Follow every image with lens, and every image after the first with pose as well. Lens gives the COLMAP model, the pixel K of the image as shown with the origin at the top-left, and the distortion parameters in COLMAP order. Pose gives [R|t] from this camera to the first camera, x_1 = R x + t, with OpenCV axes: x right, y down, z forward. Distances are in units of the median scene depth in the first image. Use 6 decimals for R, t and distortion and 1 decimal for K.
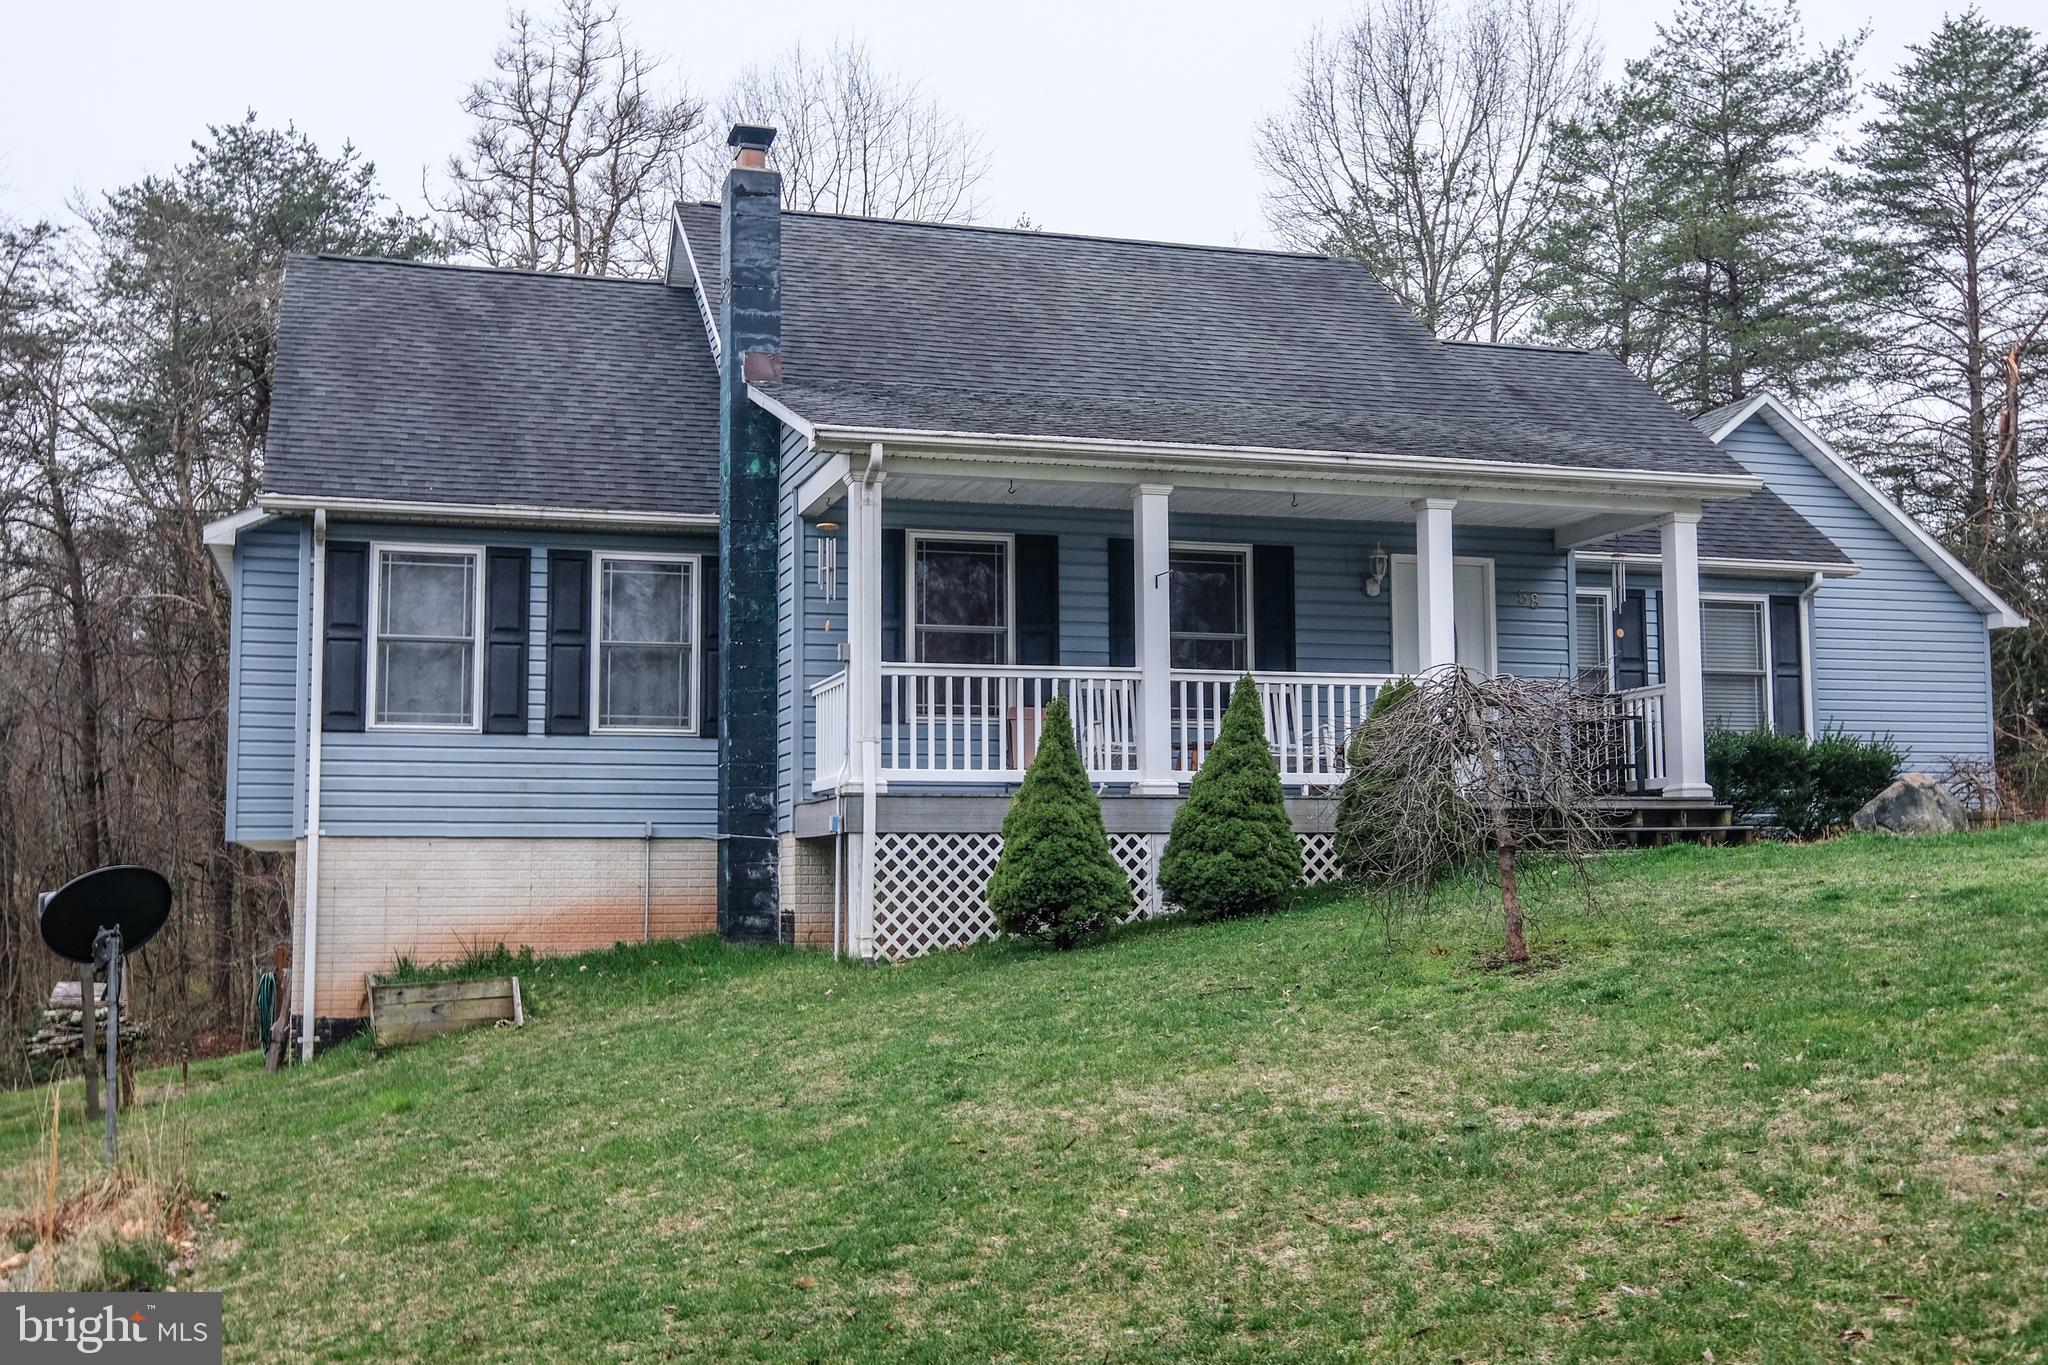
lens RADIAL K [[2108.2, 0, 1024.0], [0, 2108.2, 682.5], [0, 0, 1]] dist [0.002885, 0.008864]
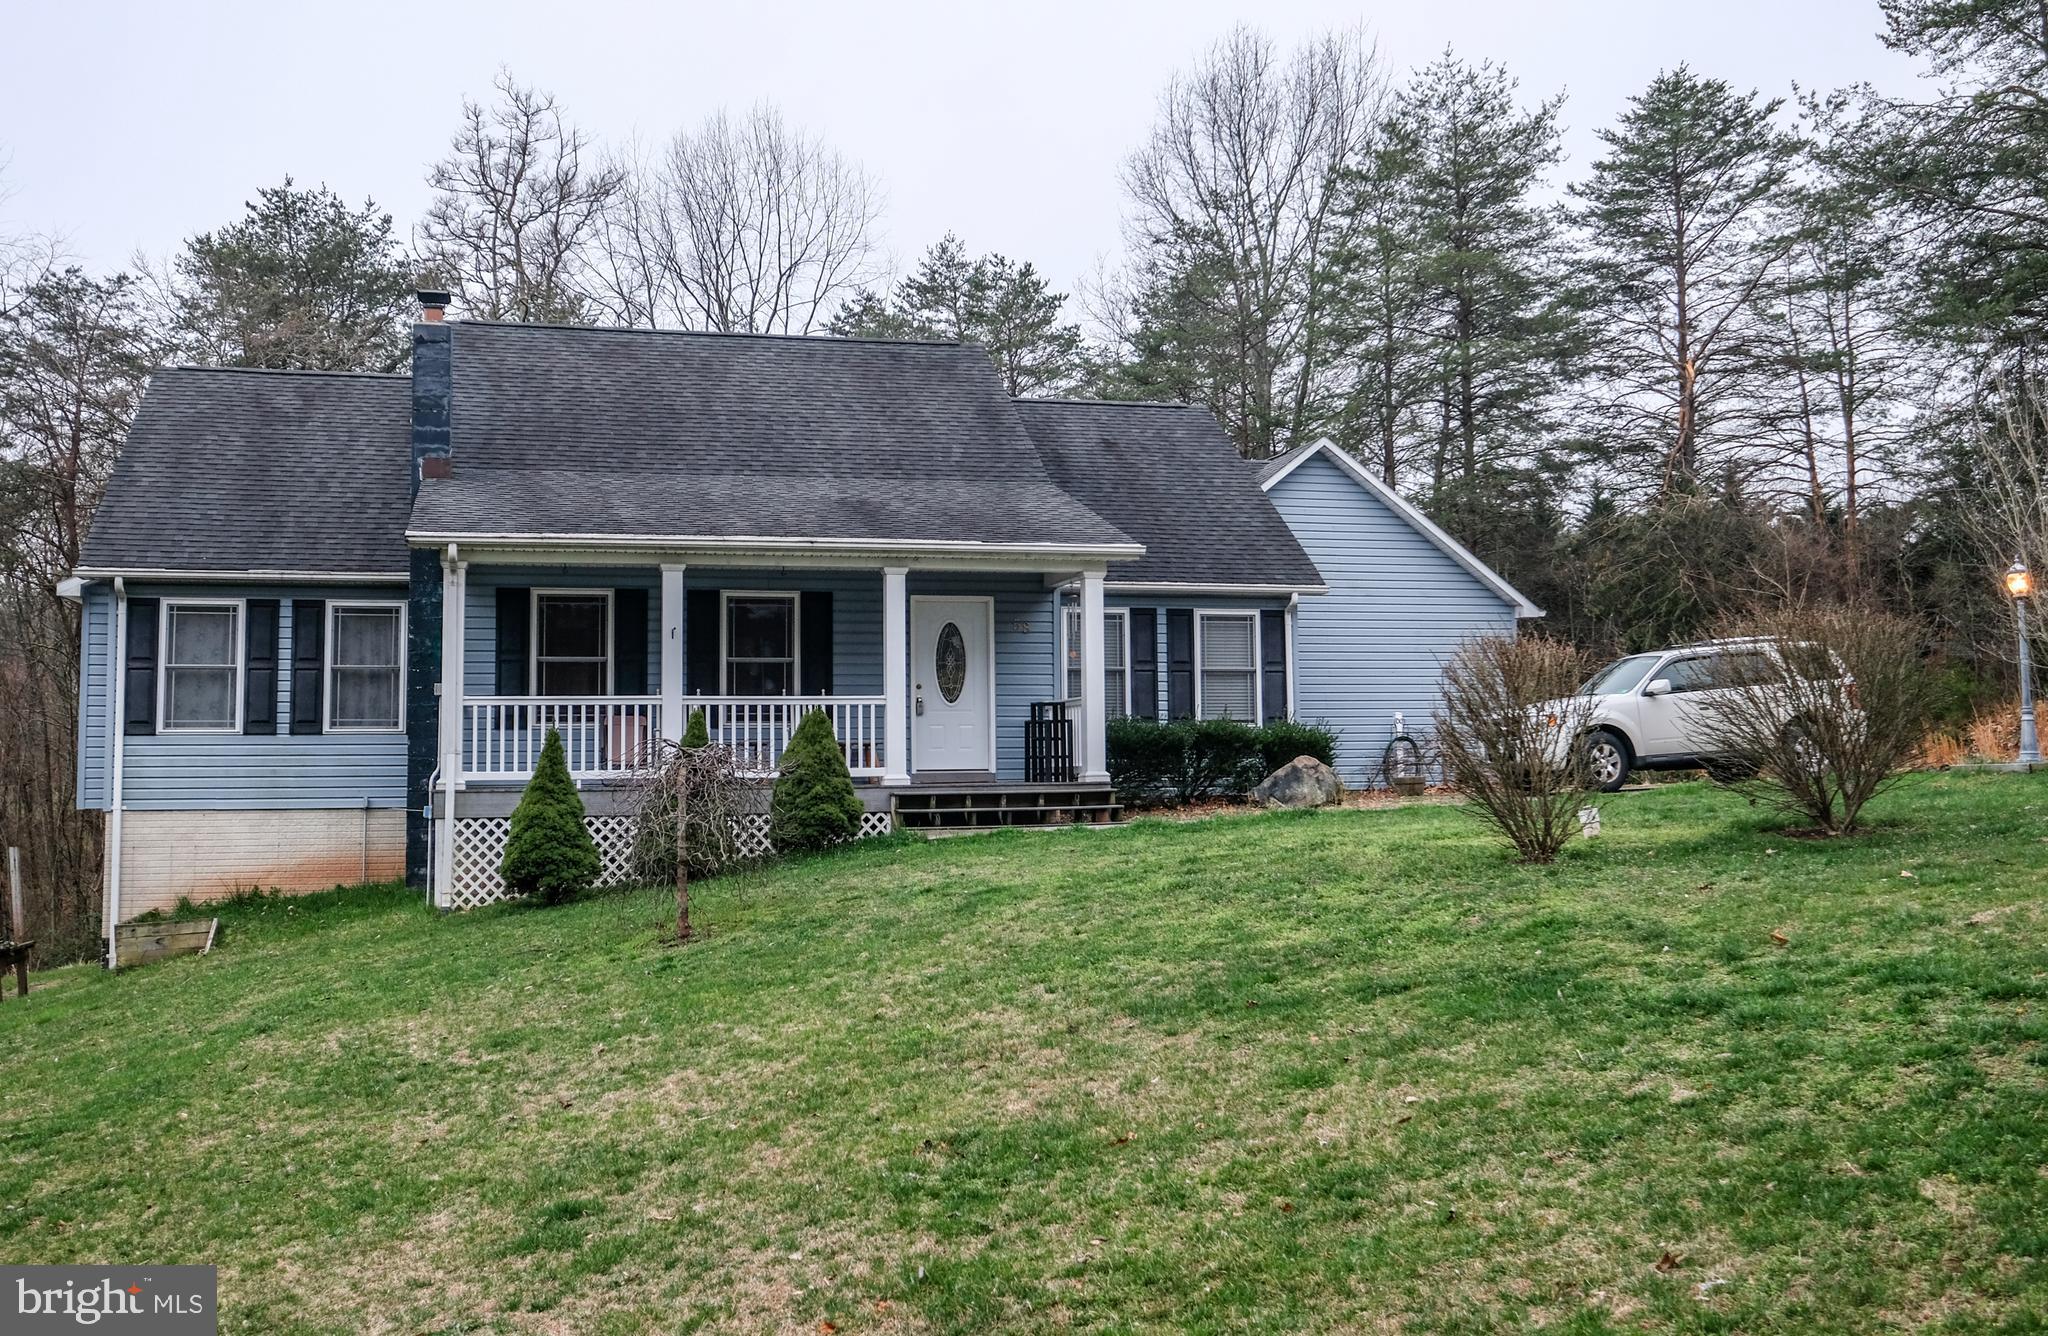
lens RADIAL K [[1865.7, 0, 1023.3], [0, 1865.7, 601.4], [0, 0, 1]] dist [-0.005094, 0.005252]
pose [[0.998231, -0.008030, -0.058902, 0.319658], [0.008671, 0.999906, 0.010648, -0.069974], [0.058811, -0.011140, 0.998207, -0.188493]]
